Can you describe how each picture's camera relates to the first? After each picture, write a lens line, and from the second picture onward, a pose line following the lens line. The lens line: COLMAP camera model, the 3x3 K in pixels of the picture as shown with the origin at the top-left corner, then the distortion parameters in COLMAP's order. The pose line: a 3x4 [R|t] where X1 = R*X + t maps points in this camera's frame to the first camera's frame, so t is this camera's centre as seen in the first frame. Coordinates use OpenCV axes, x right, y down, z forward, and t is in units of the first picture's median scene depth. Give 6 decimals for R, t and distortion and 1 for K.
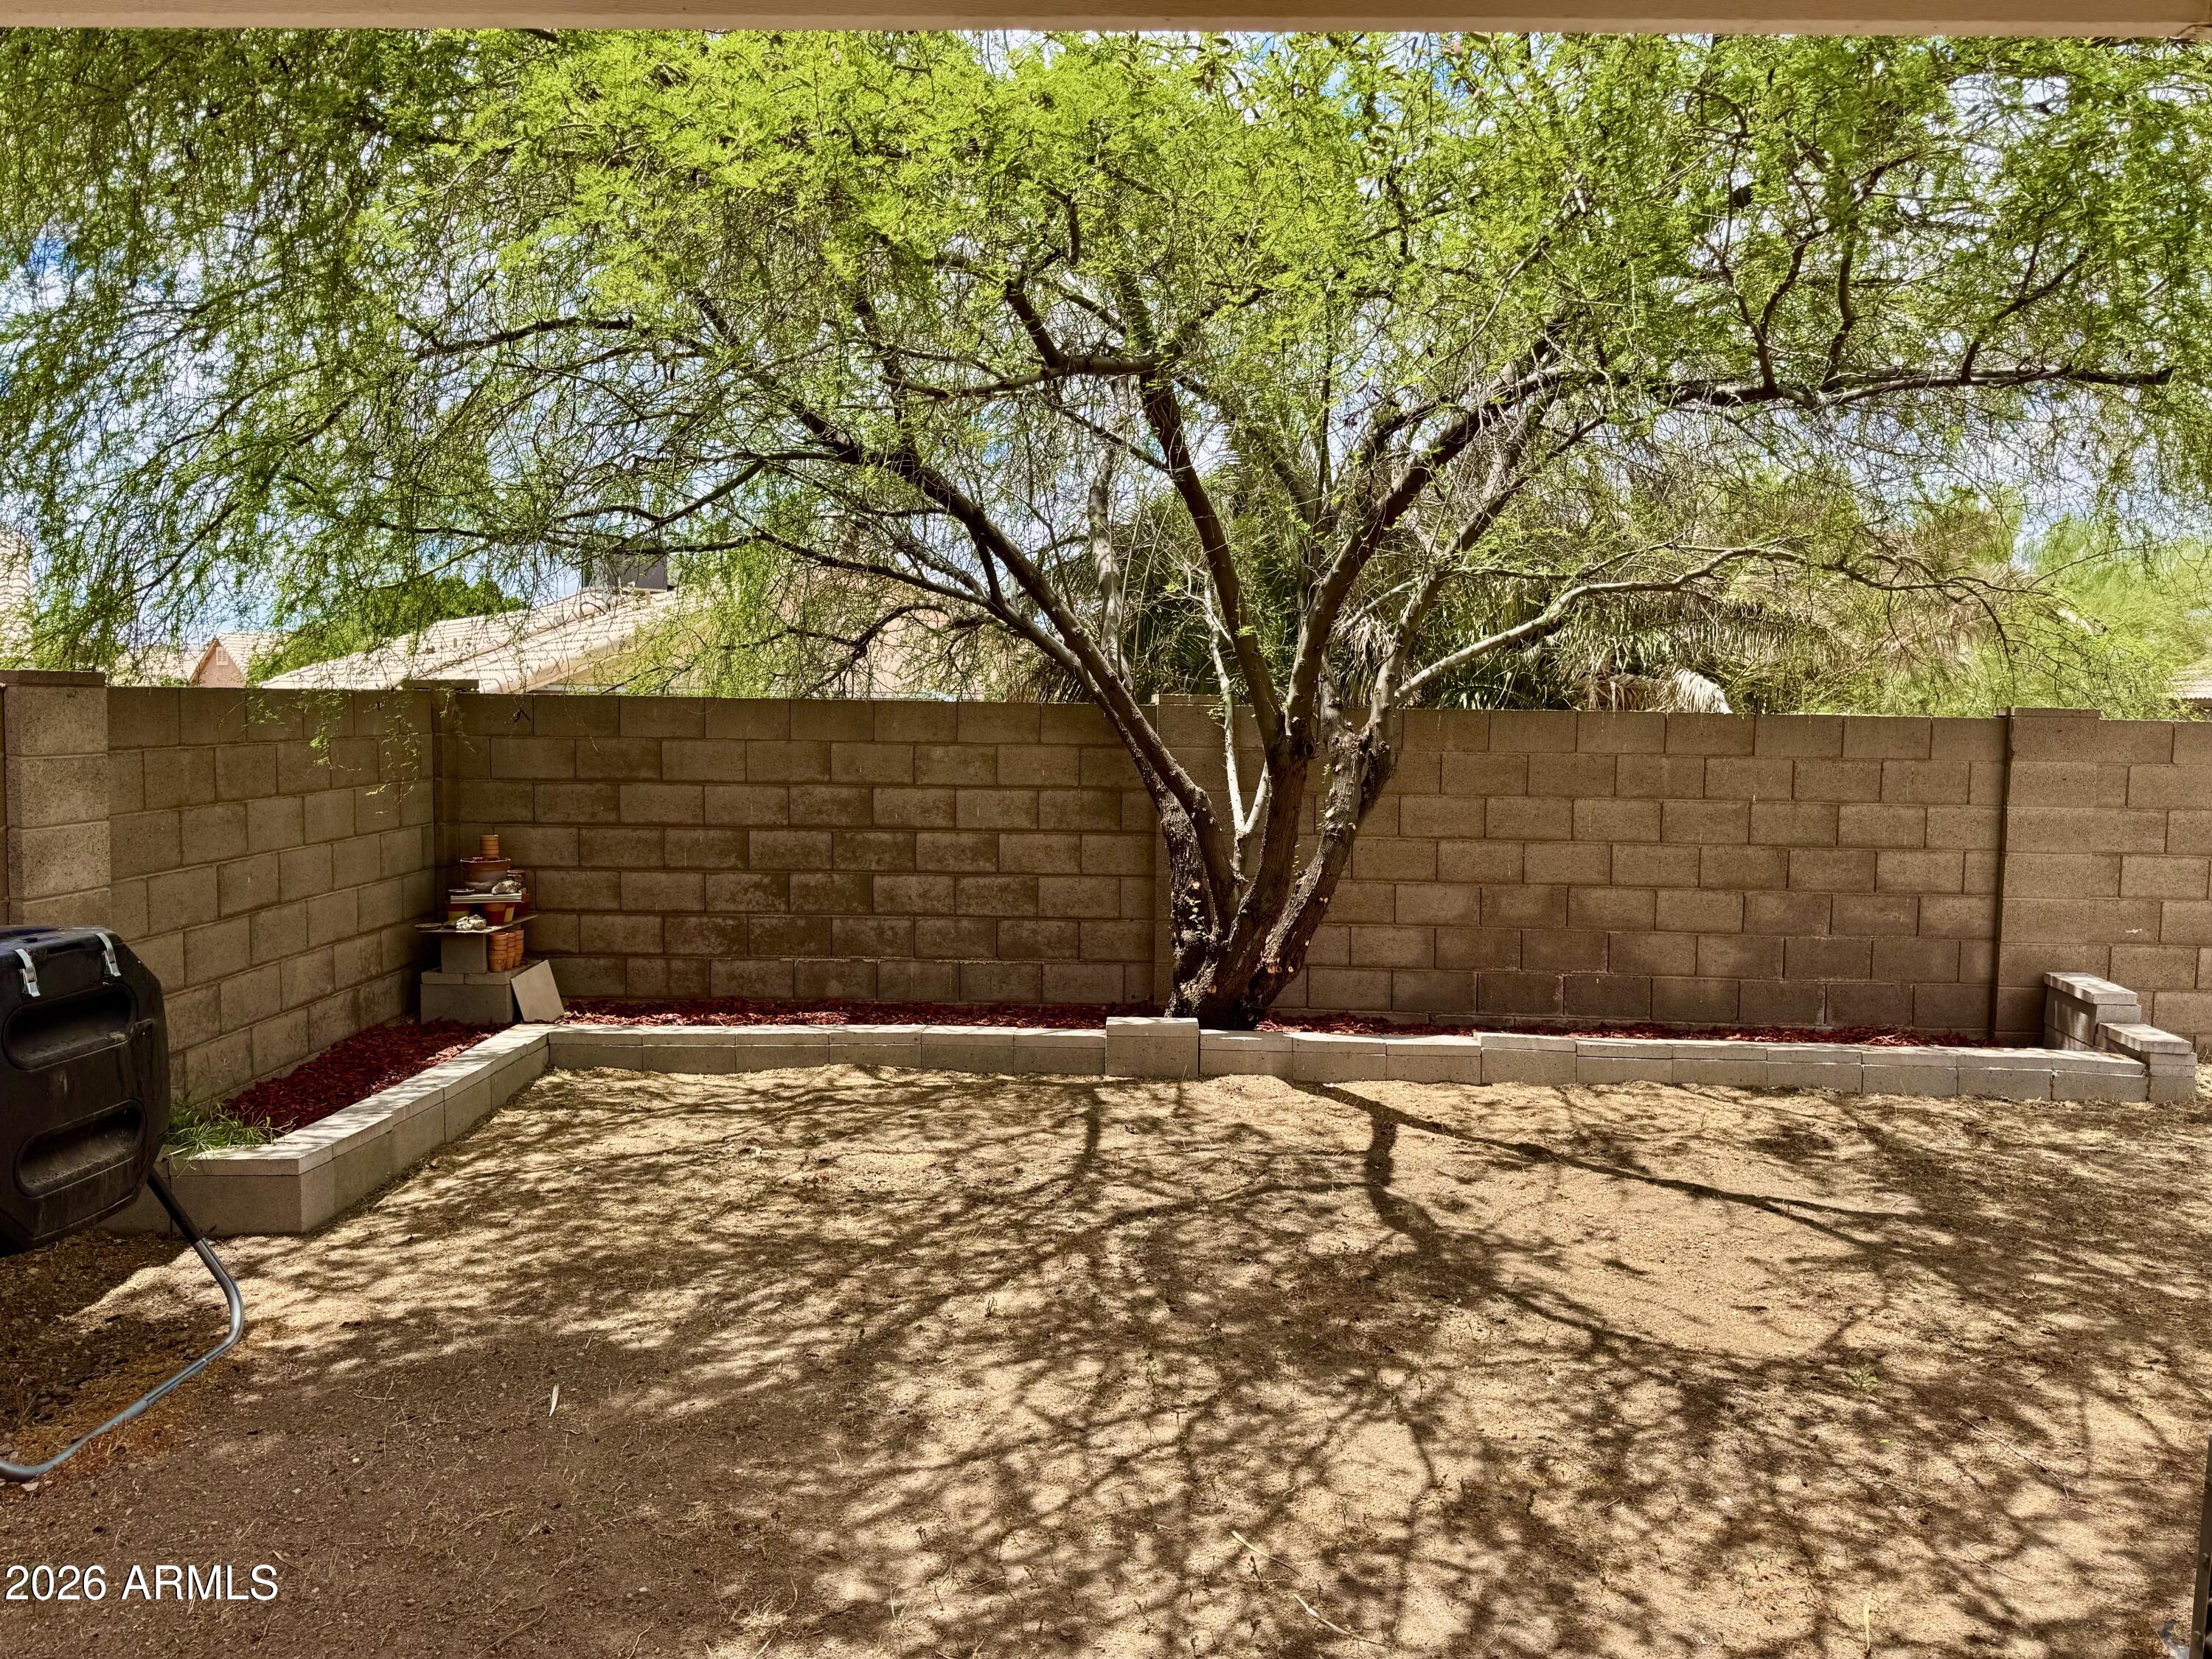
lens RADIAL K [[1552.8, 0, 1106.0], [0, 1552.8, 829.5], [0, 0, 1]] dist [0.118094, -0.197815]
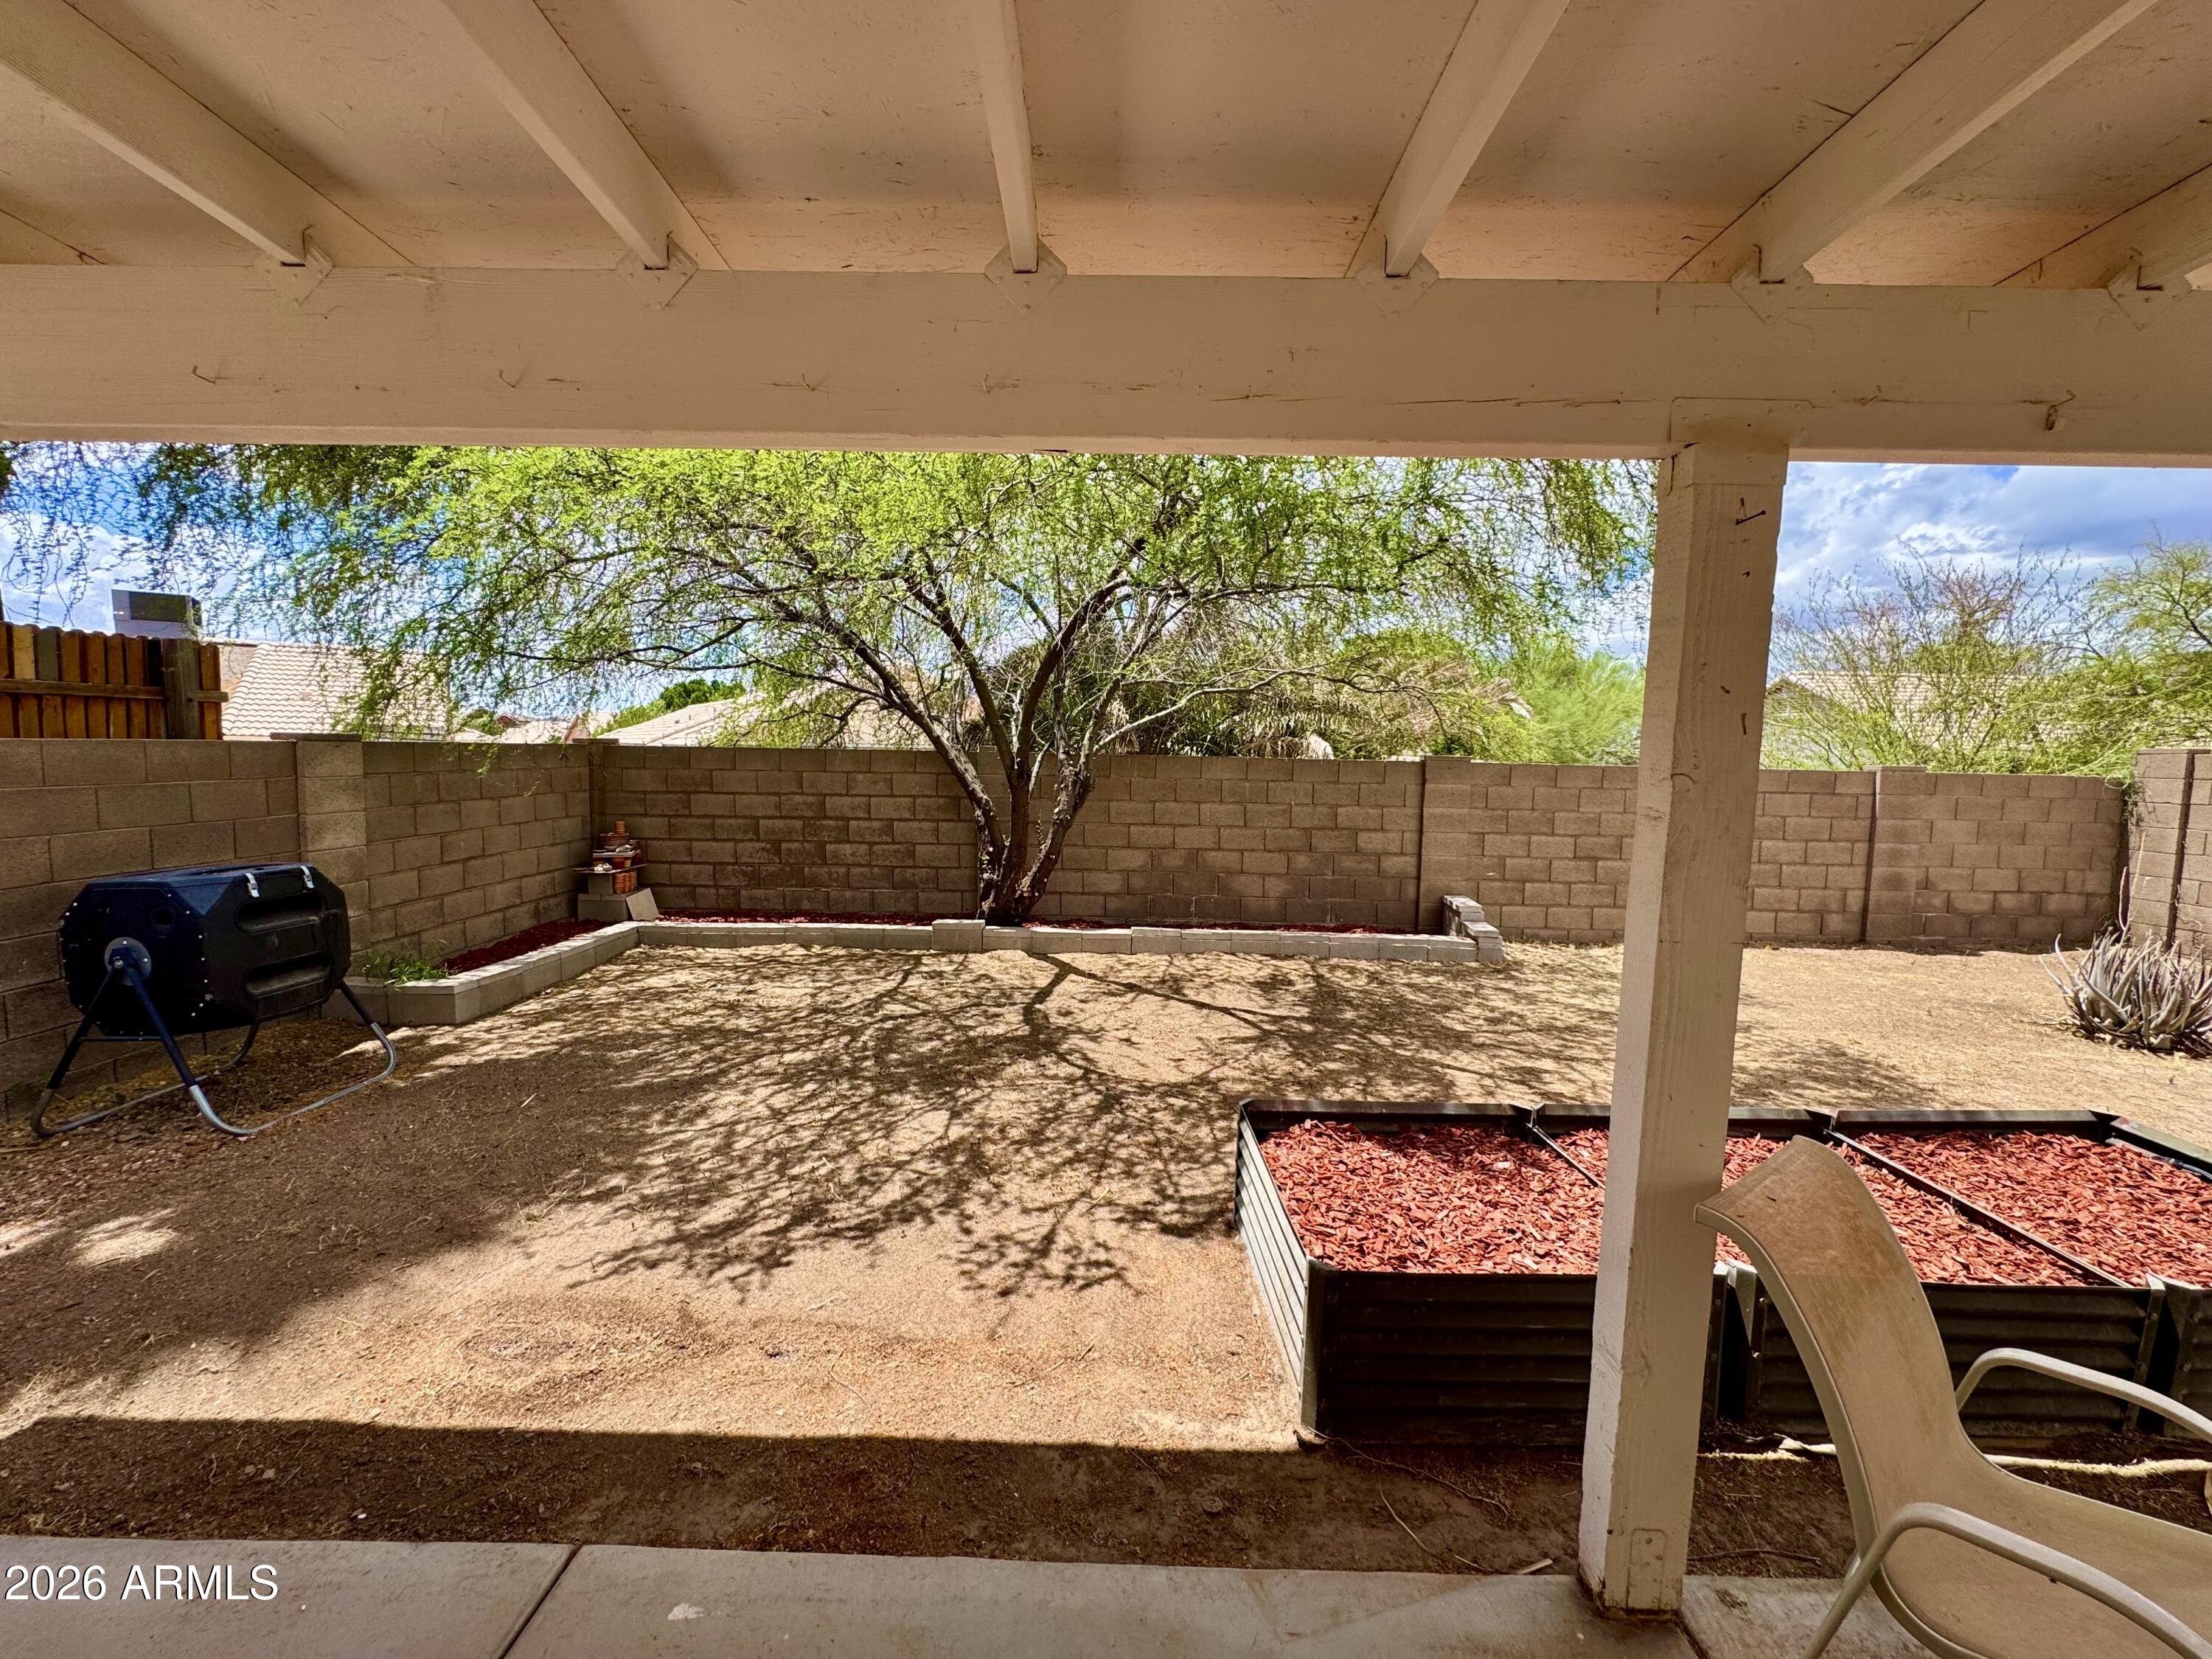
lens RADIAL K [[888.4, 0, 1104.1], [0, 888.4, 828.7], [0, 0, 1]] dist [-0.003740, 0.000412]
pose [[0.999963, 0.002258, 0.008252, 0.245319], [-0.002305, 0.999981, 0.005672, 0.006764], [-0.008239, -0.005691, 0.999950, -0.084364]]
